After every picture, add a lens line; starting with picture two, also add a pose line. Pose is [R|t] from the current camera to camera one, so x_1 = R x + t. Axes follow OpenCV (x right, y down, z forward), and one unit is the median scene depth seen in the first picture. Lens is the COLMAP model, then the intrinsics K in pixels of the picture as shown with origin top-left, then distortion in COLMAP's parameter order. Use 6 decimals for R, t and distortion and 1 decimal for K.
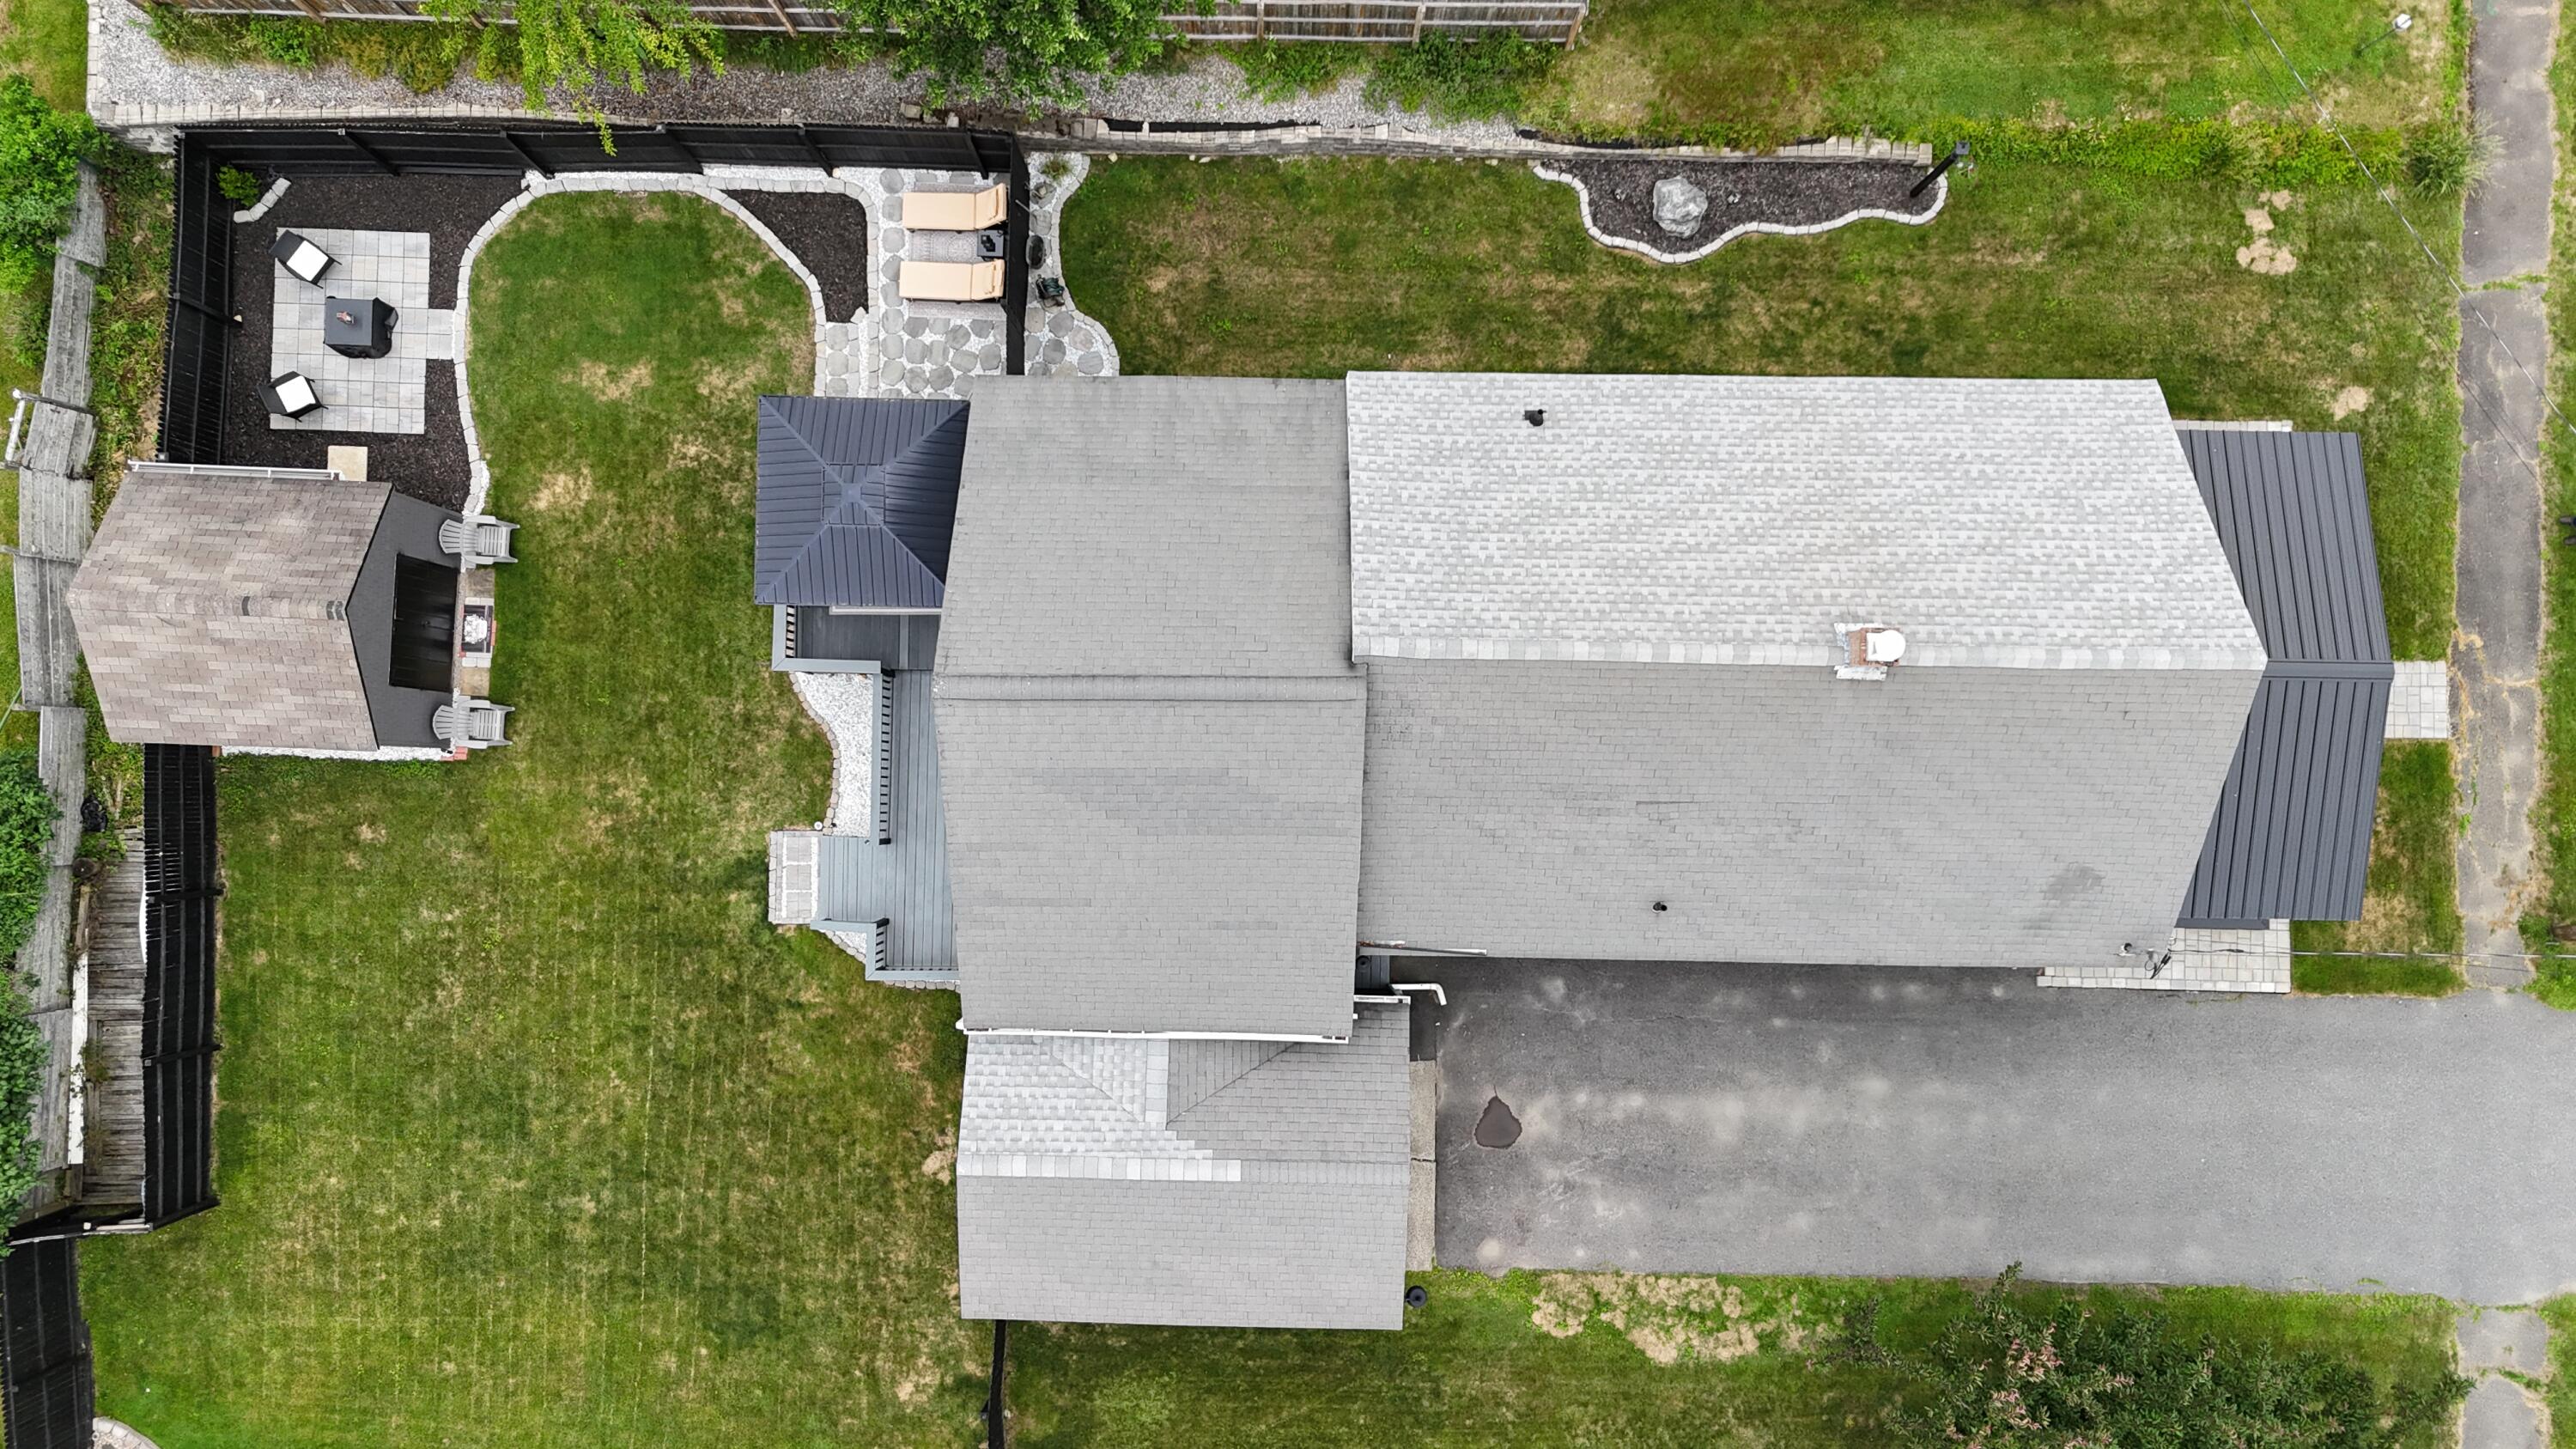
lens RADIAL K [[1935.7, 0, 1288.0], [0, 1935.7, 724.5], [0, 0, 1]] dist [0.042970, -0.004571]
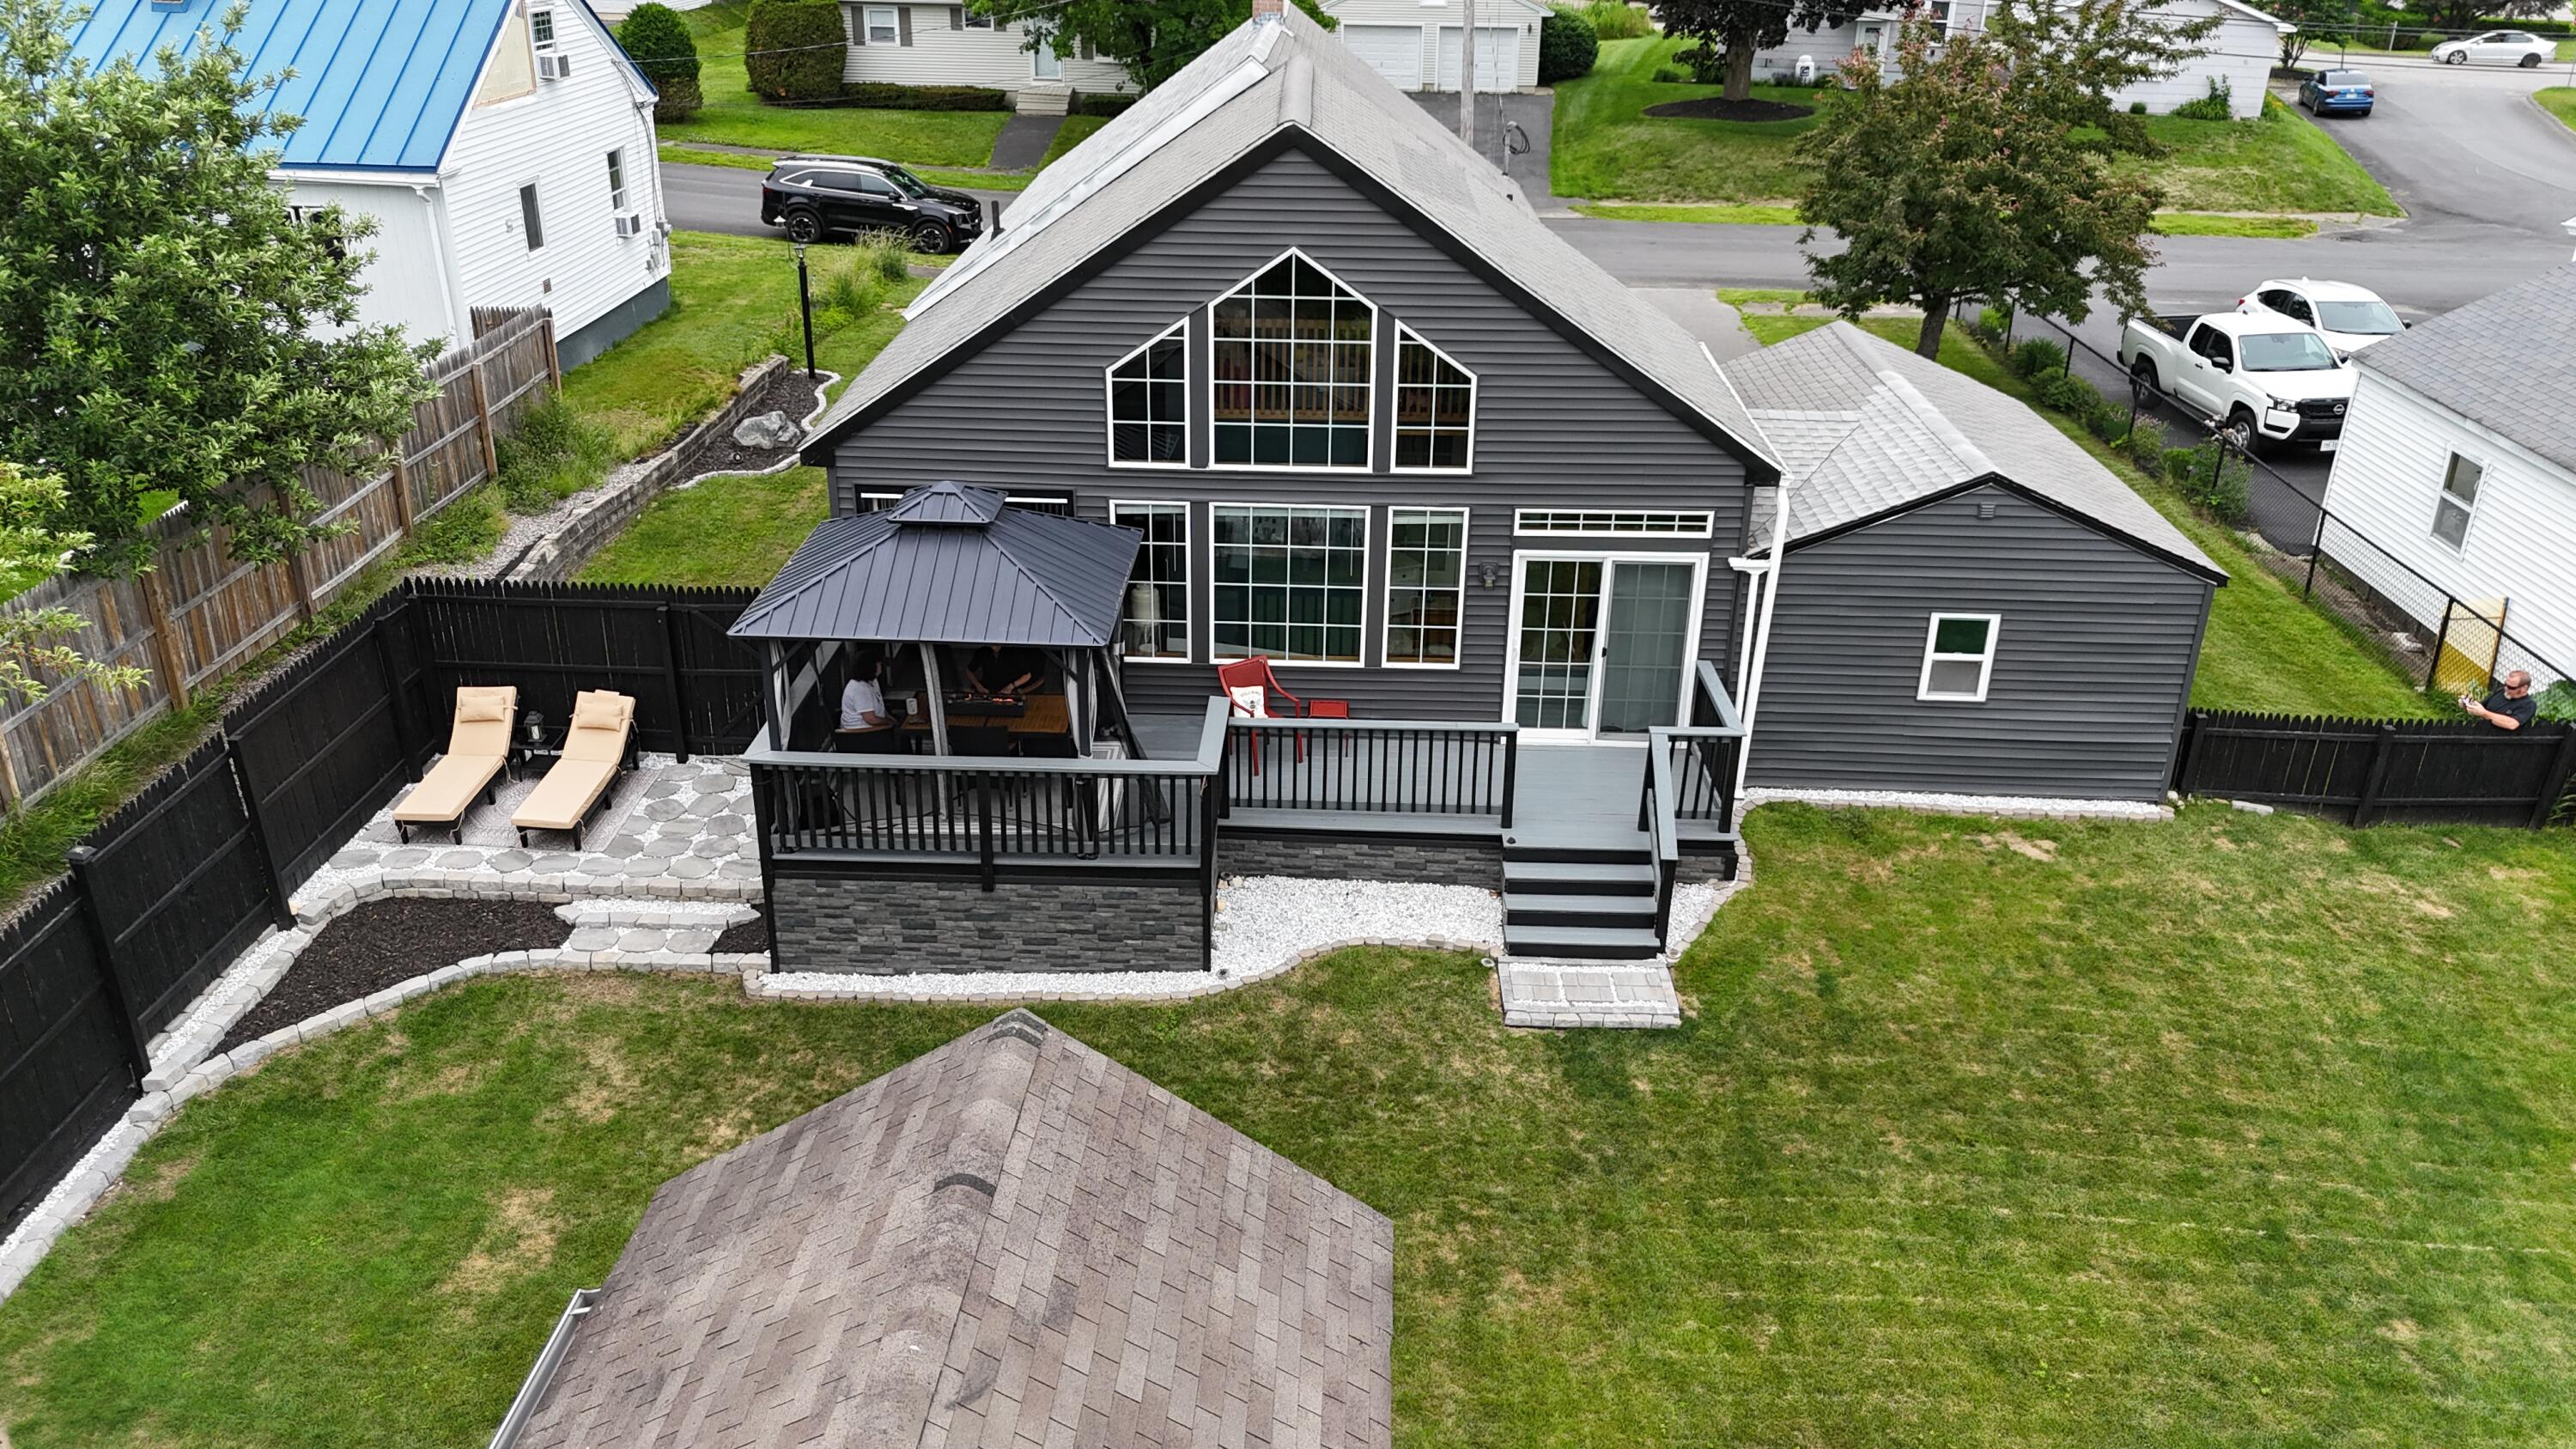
lens RADIAL K [[1935.7, 0, 1288.0], [0, 1935.7, 724.5], [0, 0, 1]] dist [0.042970, -0.004571]
pose [[0.011647, -0.405303, 0.914108, -0.705361], [0.998336, 0.056343, 0.012261, -0.014528], [-0.056473, 0.912445, 0.405284, 0.711753]]
